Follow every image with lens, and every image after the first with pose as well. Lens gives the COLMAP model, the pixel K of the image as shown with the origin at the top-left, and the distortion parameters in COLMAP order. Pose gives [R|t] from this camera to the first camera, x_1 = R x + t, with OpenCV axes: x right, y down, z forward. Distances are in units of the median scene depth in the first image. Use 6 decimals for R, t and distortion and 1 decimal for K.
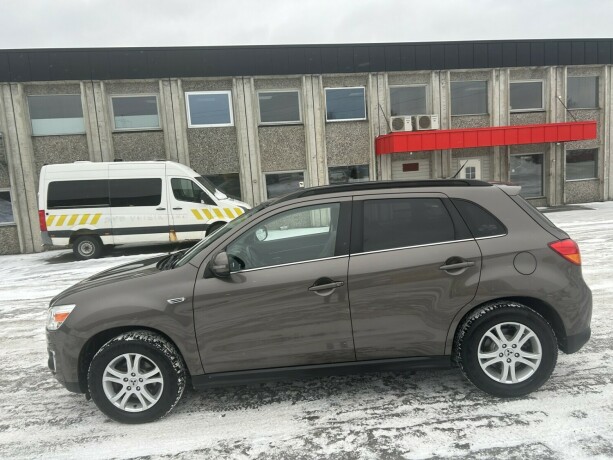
lens RADIAL K [[458.1, 0, 306.5], [0, 458.1, 230.0], [0, 0, 1]] dist [0.063027, -0.065824]
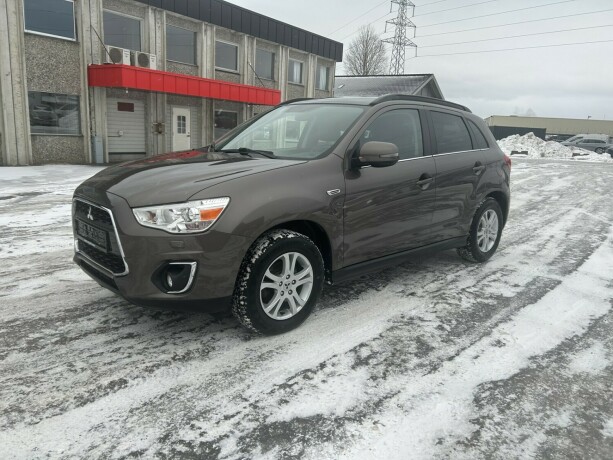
lens RADIAL K [[458.1, 0, 306.5], [0, 458.1, 230.0], [0, 0, 1]] dist [0.063027, -0.065824]
pose [[0.710184, -0.043769, 0.702654, -0.895370], [-0.018014, 0.996609, 0.080287, 0.143809], [-0.703786, -0.069676, 0.706987, 0.345764]]
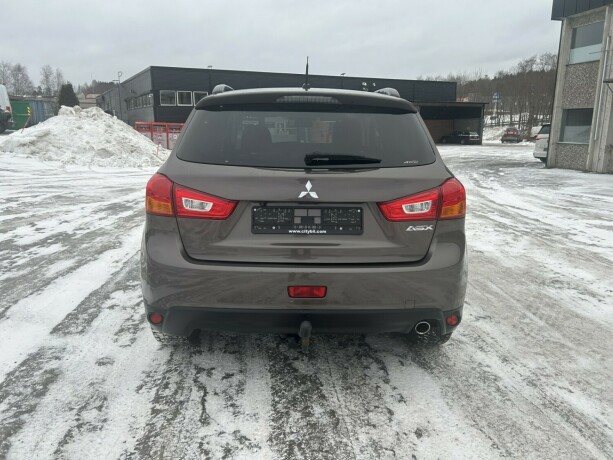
lens RADIAL K [[461.7, 0, 306.5], [0, 461.7, 230.0], [0, 0, 1]] dist [0.061500, -0.069191]
pose [[0.049223, 0.285660, -0.957066, 1.164509], [-0.125127, 0.952442, 0.277845, -0.111341], [0.990919, 0.106078, 0.082626, 1.081524]]
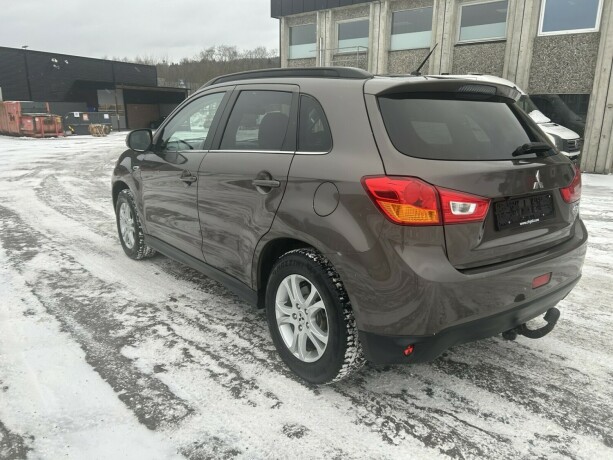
lens RADIAL K [[458.1, 0, 306.5], [0, 458.1, 230.0], [0, 0, 1]] dist [0.063027, -0.065824]
pose [[0.631458, 0.264748, -0.728814, 0.846604], [-0.148513, 0.963800, 0.221434, -0.022527], [0.761055, -0.031588, 0.647918, 0.504356]]
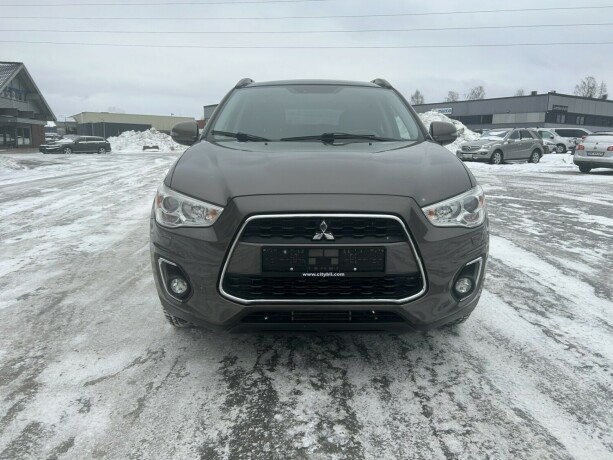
lens RADIAL K [[461.7, 0, 306.5], [0, 461.7, 230.0], [0, 0, 1]] dist [0.061500, -0.069191]
pose [[-0.031373, -0.118926, 0.992407, -1.132942], [0.104810, 0.987031, 0.121595, 0.117169], [-0.993997, 0.107829, -0.018502, 1.205456]]
